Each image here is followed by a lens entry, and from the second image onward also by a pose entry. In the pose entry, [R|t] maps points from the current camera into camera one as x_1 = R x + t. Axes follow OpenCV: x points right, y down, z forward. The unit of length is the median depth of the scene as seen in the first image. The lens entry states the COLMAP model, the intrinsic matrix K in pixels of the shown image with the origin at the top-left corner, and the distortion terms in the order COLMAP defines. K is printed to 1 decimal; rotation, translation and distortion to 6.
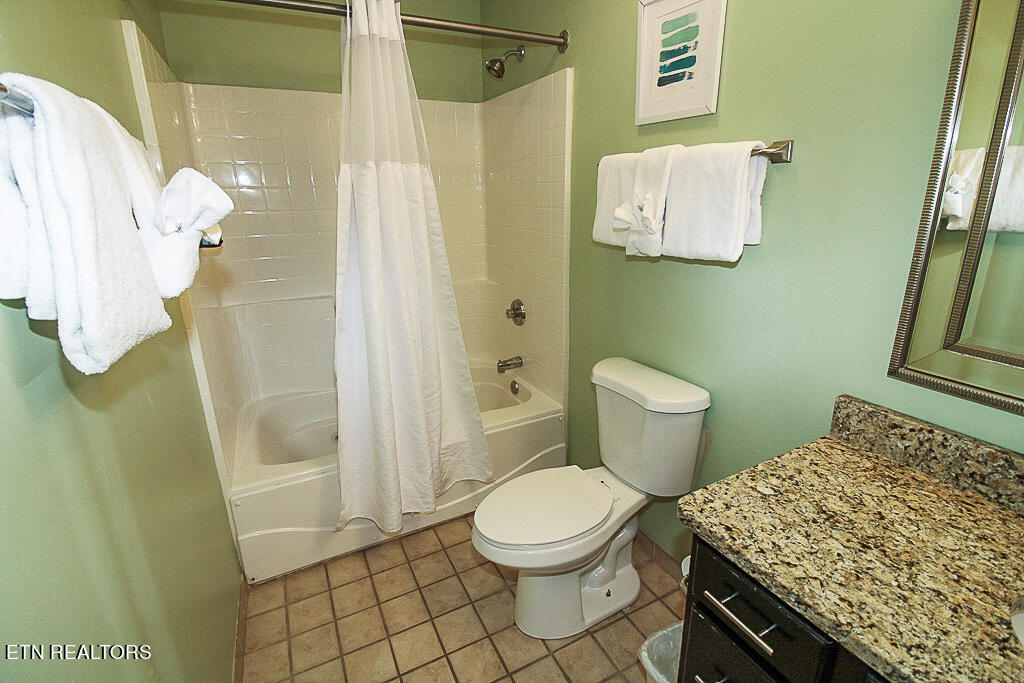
lens RADIAL K [[483.5, 0, 511.9], [0, 483.5, 321.7], [0, 0, 1]] dist [-0.003063, -0.015745]
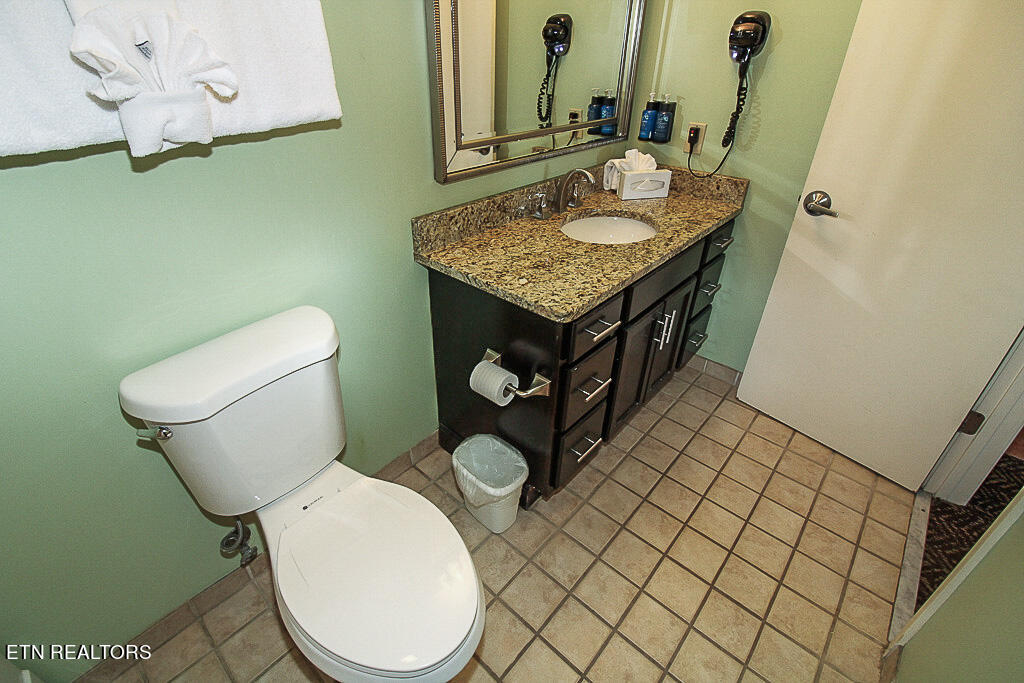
lens RADIAL K [[483.5, 0, 511.9], [0, 483.5, 321.7], [0, 0, 1]] dist [-0.003063, -0.015745]
pose [[-0.371574, -0.446971, 0.813726, -0.592897], [0.237904, 0.801372, 0.548821, -0.295753], [-0.897404, 0.397516, -0.191433, 1.364033]]
